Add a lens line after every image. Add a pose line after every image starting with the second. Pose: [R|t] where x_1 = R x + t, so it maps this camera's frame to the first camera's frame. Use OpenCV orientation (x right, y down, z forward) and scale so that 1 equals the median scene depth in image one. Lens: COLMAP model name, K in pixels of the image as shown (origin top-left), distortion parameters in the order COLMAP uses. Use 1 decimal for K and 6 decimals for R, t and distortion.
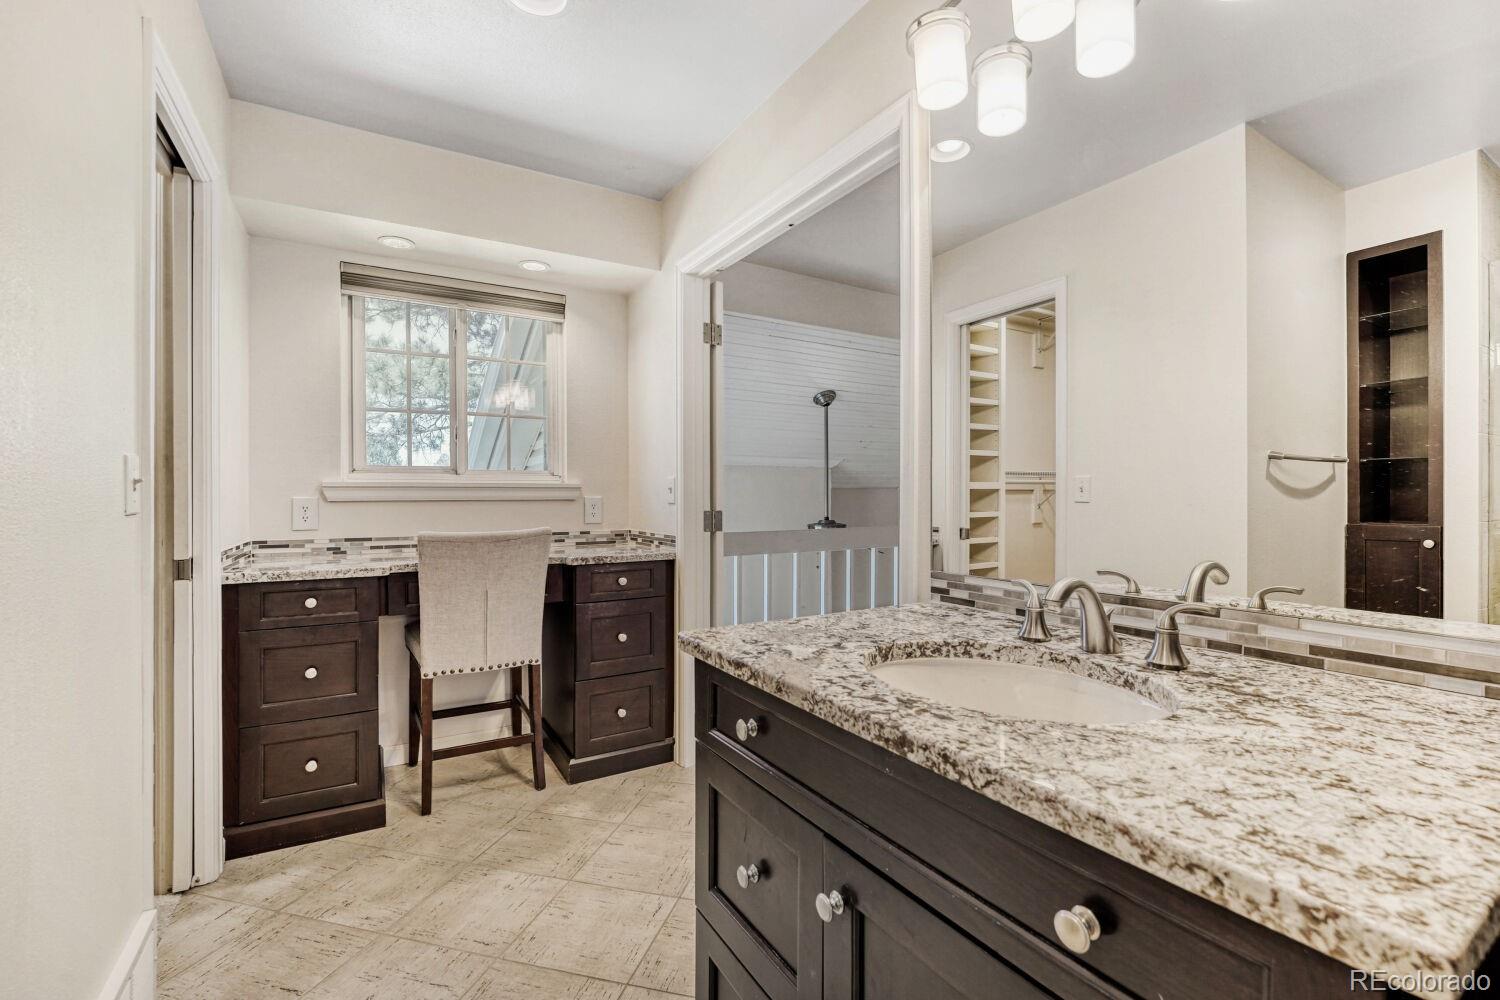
lens RADIAL K [[666.6, 0, 756.9], [0, 666.6, 497.2], [0, 0, 1]] dist [-0.017421, 0.002188]
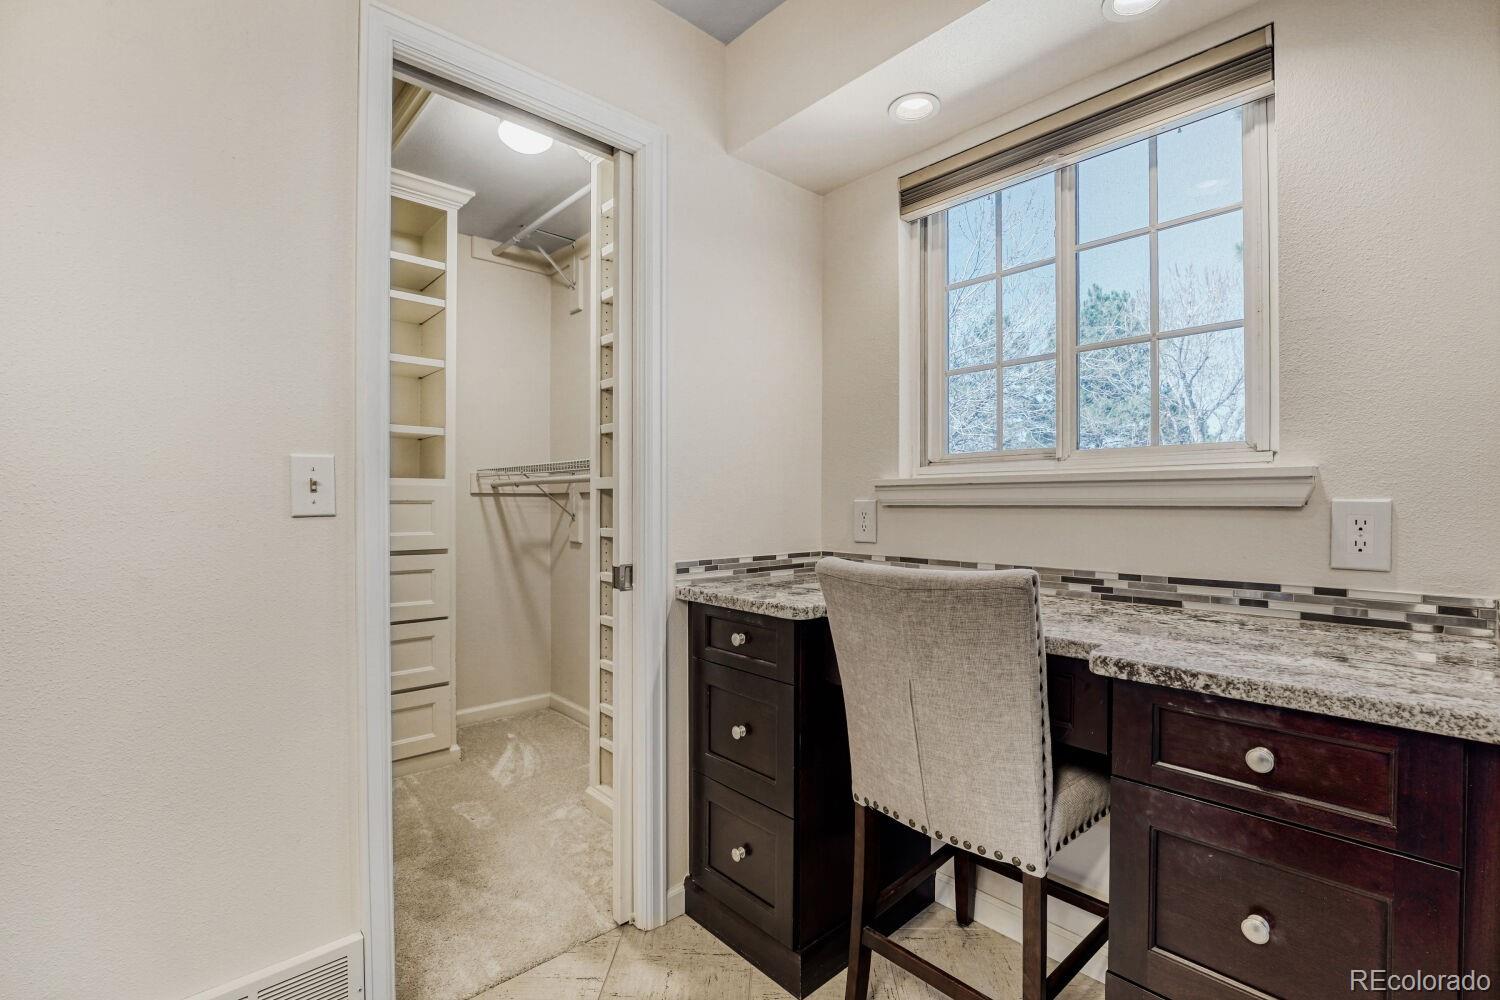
lens RADIAL K [[666.6, 0, 753.8], [0, 666.6, 504.6], [0, 0, 1]] dist [-0.017421, 0.002188]
pose [[0.213836, 0.006398, -0.976849, 0.058693], [-0.002121, 0.999979, 0.006086, 0.000752], [0.976867, 0.000771, 0.213846, 0.701867]]
